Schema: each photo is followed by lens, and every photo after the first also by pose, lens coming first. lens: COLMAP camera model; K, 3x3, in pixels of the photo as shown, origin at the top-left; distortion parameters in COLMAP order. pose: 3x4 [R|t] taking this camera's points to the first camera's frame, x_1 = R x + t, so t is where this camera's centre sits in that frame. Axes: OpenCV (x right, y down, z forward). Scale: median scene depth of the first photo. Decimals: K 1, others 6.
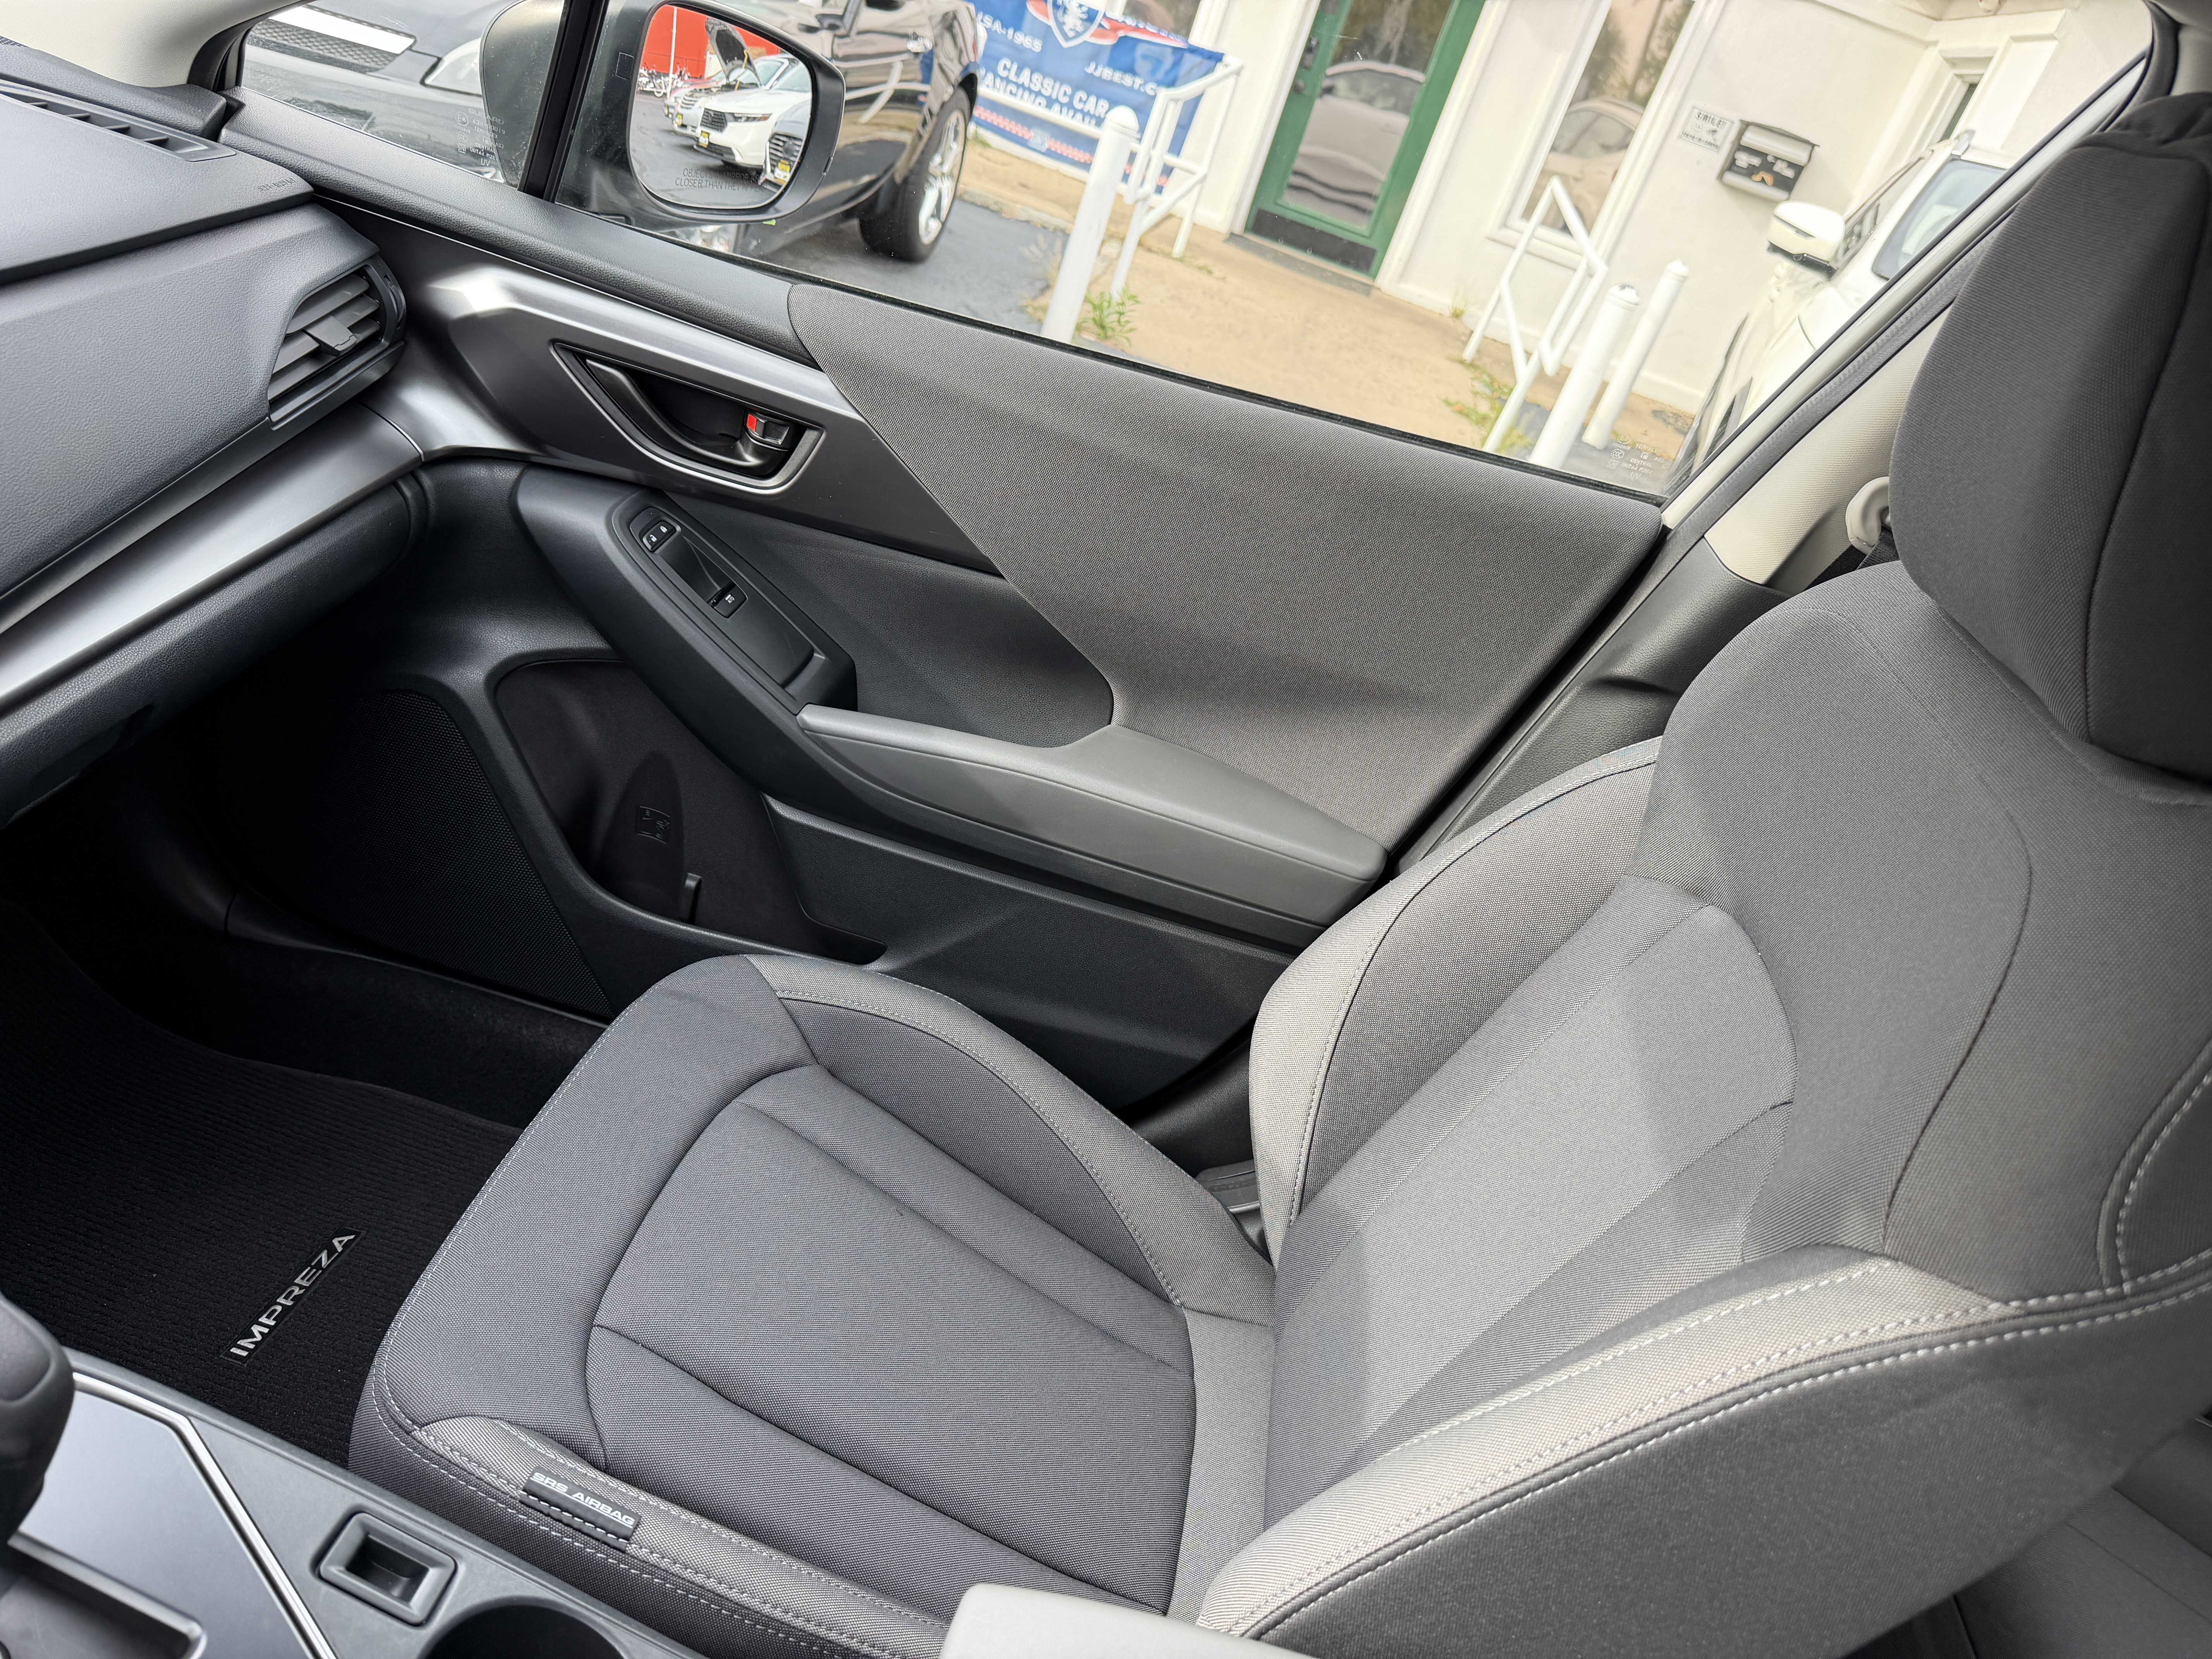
lens RADIAL K [[1585.7, 0, 1085.6], [0, 1585.7, 842.7], [0, 0, 1]] dist [0.078251, -0.106232]
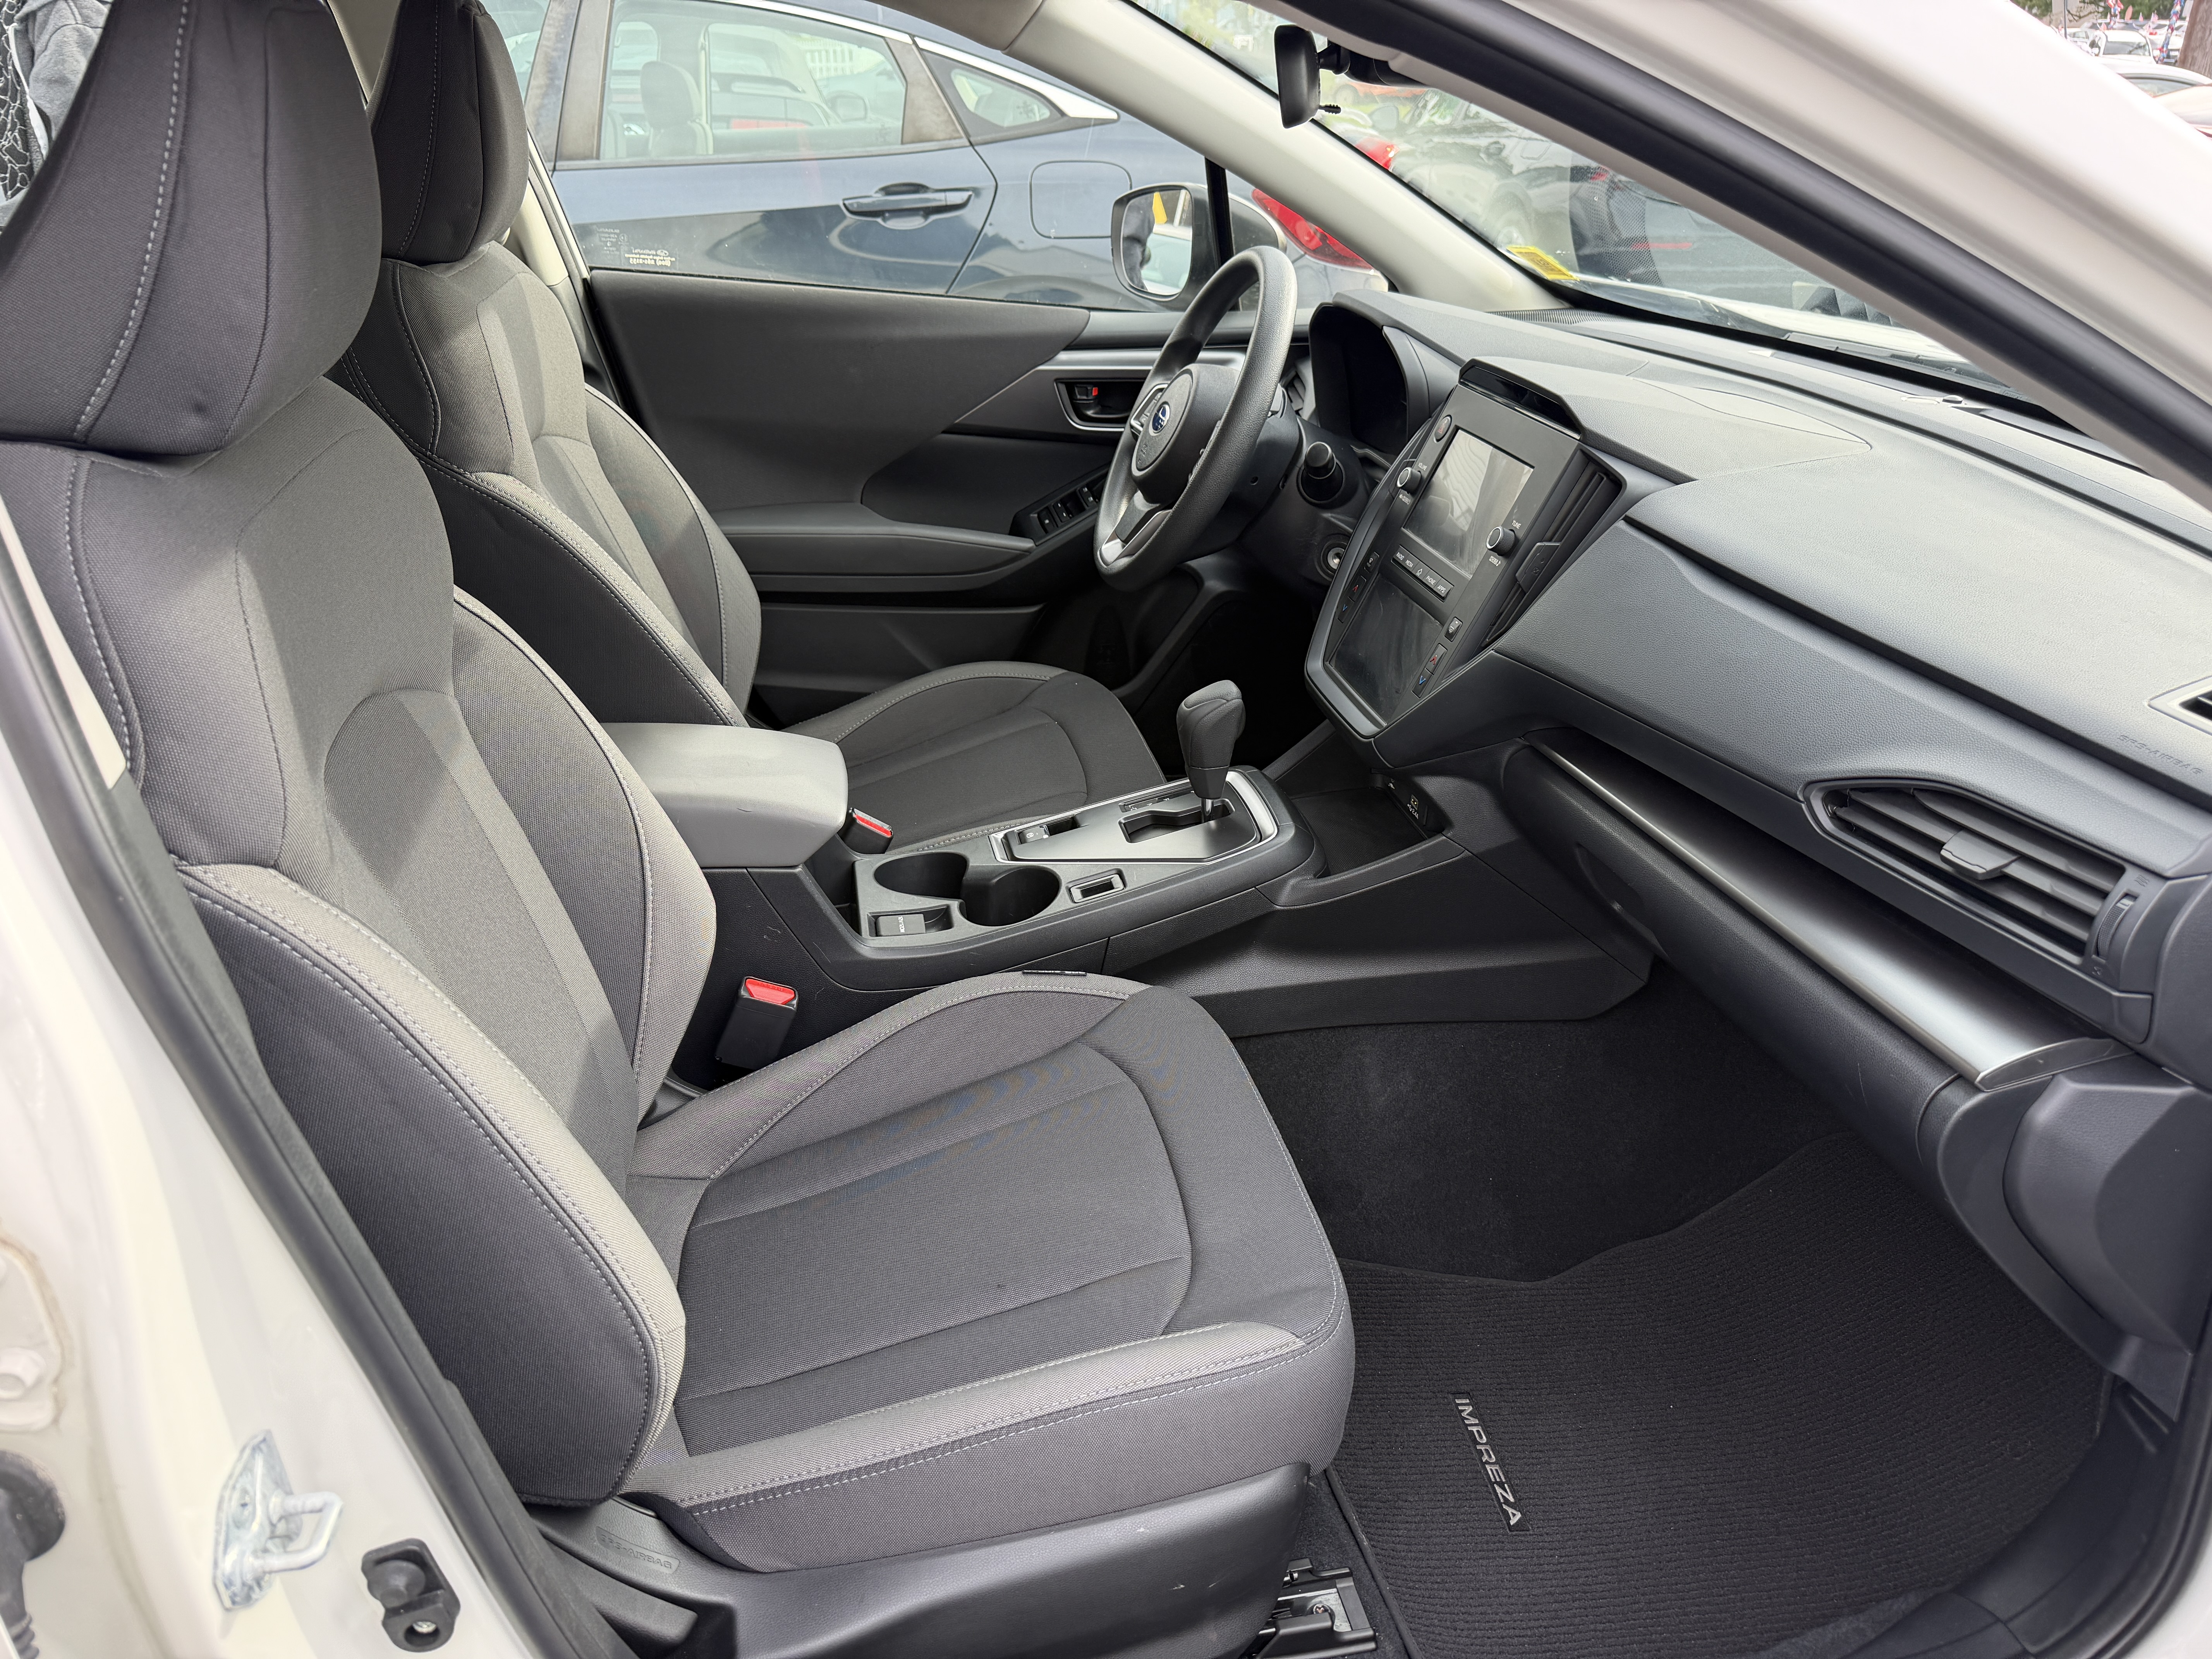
lens RADIAL K [[1585.7, 0, 1085.6], [0, 1585.7, 842.7], [0, 0, 1]] dist [0.078251, -0.106232]
pose [[-0.905920, -0.145223, -0.397769, 0.249572], [-0.404497, 0.574664, 0.711437, -0.615891], [0.125266, 0.805402, -0.579342, 1.192022]]
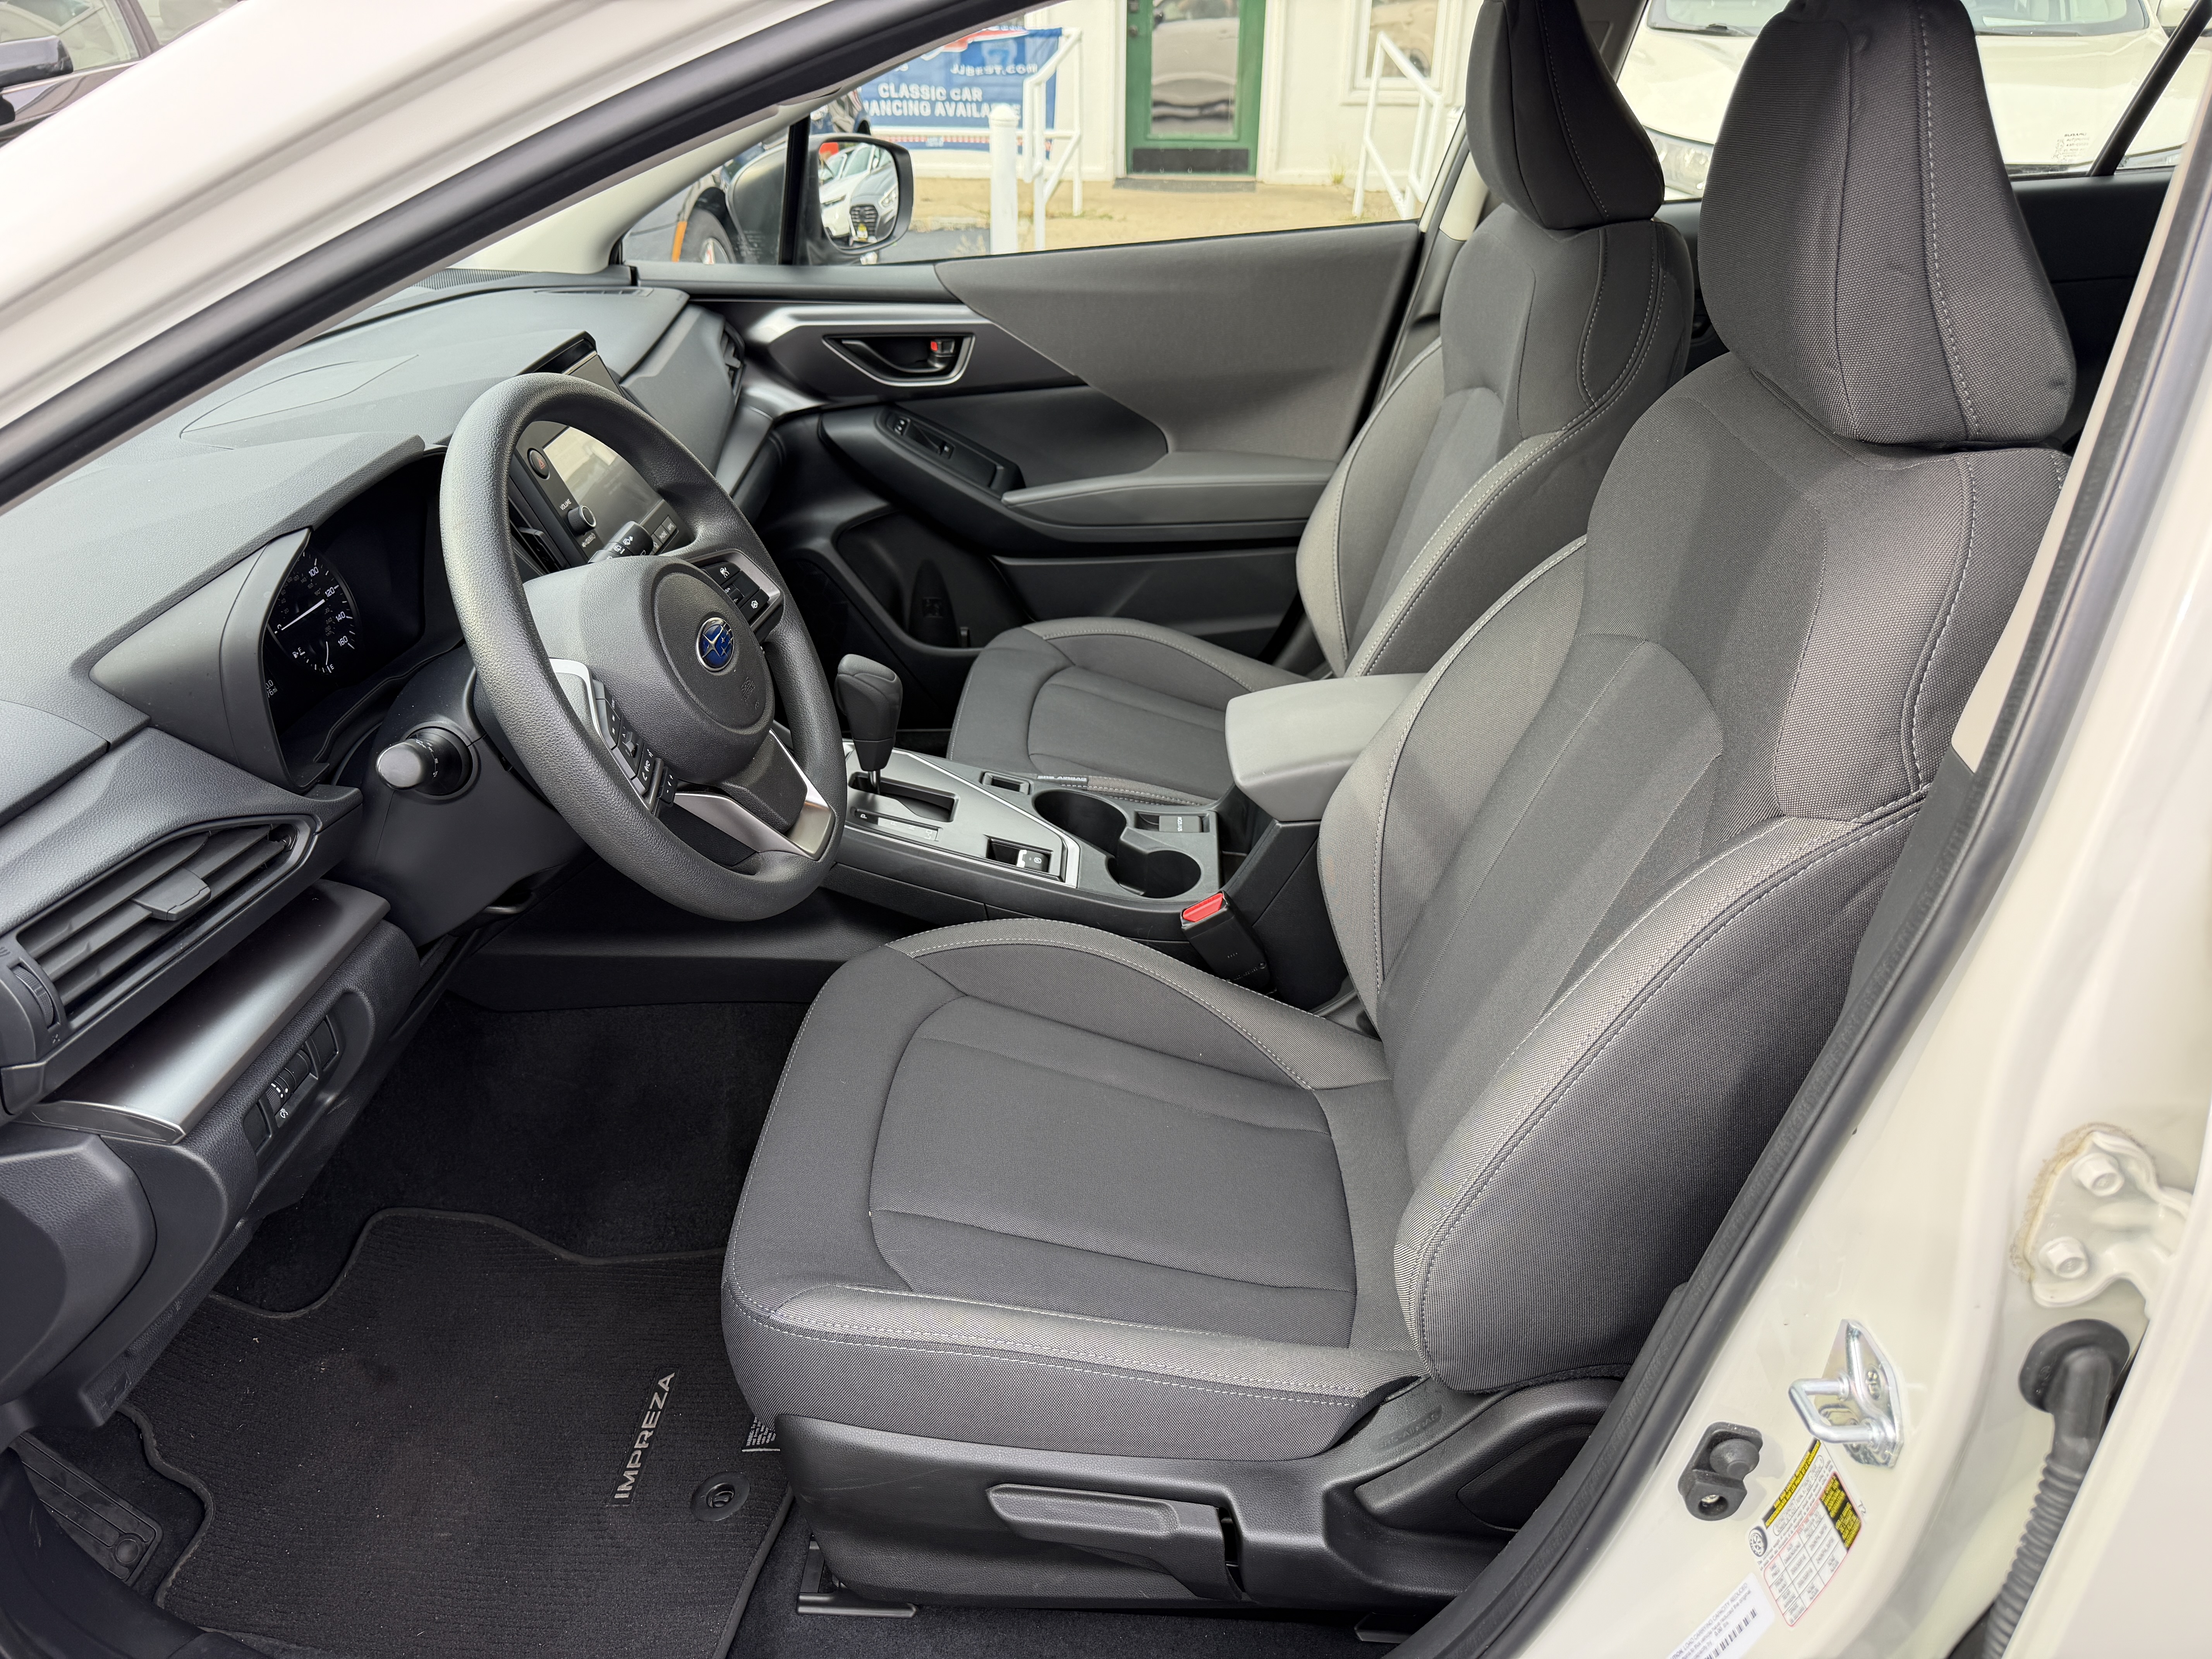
lens RADIAL K [[1561.2, 0, 1088.8], [0, 1561.2, 822.9], [0, 0, 1]] dist [0.082436, -0.116251]
pose [[0.948592, -0.312818, -0.048148, -0.115628], [0.313109, 0.949716, -0.001567, 0.296605], [0.046217, -0.013589, 0.998839, -0.754387]]
